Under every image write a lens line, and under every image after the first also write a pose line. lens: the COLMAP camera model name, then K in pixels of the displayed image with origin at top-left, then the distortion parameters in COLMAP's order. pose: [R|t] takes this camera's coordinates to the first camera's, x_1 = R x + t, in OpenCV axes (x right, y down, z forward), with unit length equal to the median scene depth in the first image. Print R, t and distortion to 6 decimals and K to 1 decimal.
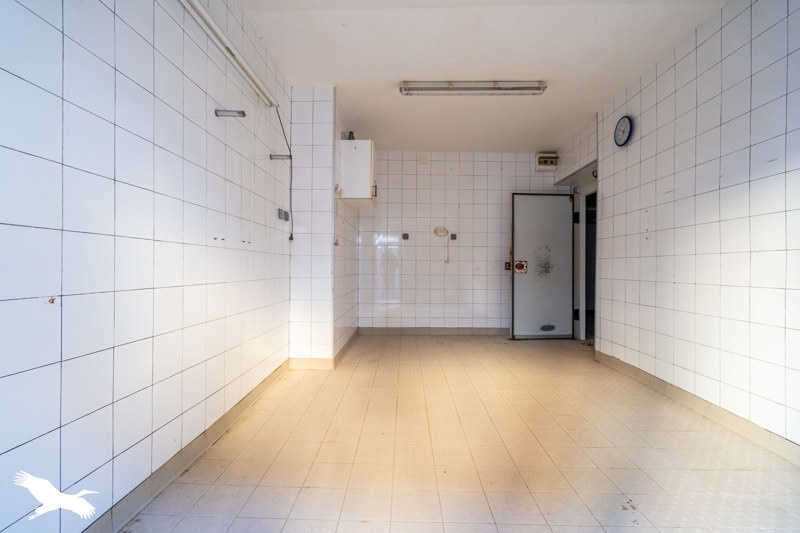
lens RADIAL K [[360.4, 0, 400.0], [0, 360.4, 266.5], [0, 0, 1]] dist [-0.001074, 0.000642]
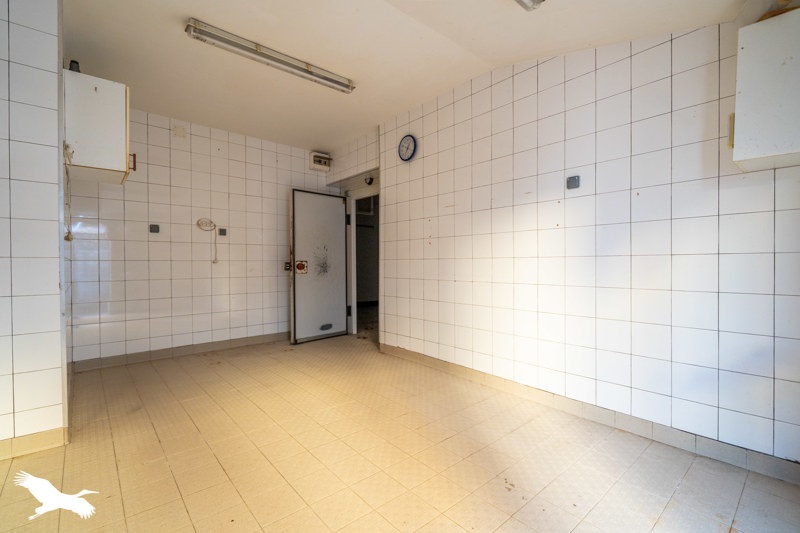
lens RADIAL K [[360.4, 0, 400.0], [0, 360.4, 266.5], [0, 0, 1]] dist [-0.001074, 0.000642]
pose [[0.748419, -0.015262, 0.663051, -0.119414], [0.007225, 0.999863, 0.014860, -0.014620], [-0.663187, -0.006331, 0.748427, 0.124950]]
